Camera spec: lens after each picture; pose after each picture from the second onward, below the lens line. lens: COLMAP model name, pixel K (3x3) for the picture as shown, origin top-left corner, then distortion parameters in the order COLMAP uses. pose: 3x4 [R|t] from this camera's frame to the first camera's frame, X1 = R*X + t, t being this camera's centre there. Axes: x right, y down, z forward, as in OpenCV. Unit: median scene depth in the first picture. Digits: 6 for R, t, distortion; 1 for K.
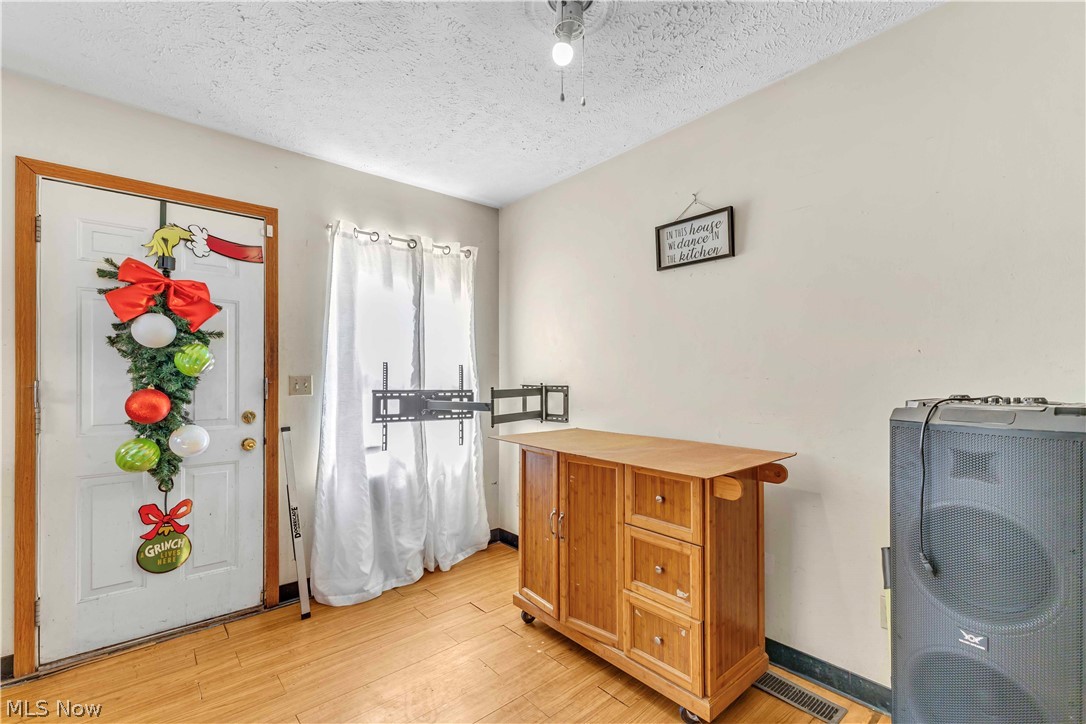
lens RADIAL K [[479.9, 0, 541.4], [0, 479.9, 373.1], [0, 0, 1]] dist [-0.000404, 0.000114]
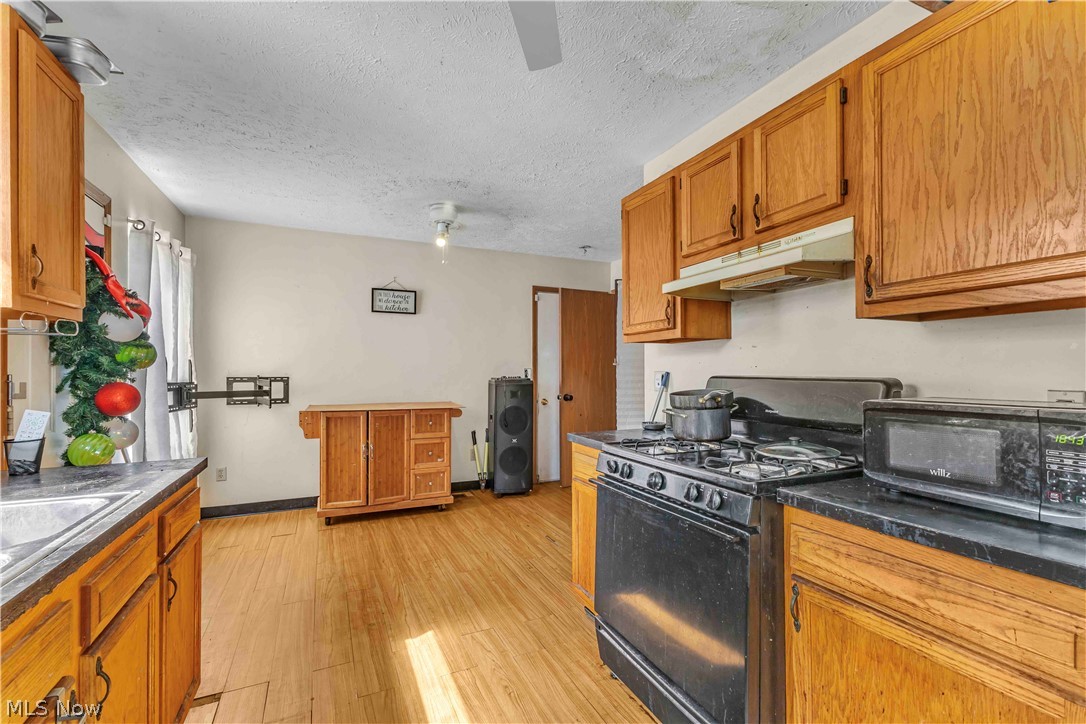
lens RADIAL K [[479.9, 0, 542.3], [0, 479.9, 364.8], [0, 0, 1]] dist [-0.000404, 0.000114]
pose [[0.269598, 0.008264, 0.962937, -1.541205], [-0.010379, 0.999930, -0.005676, -0.012093], [-0.962917, -0.008464, 0.269665, -0.124900]]
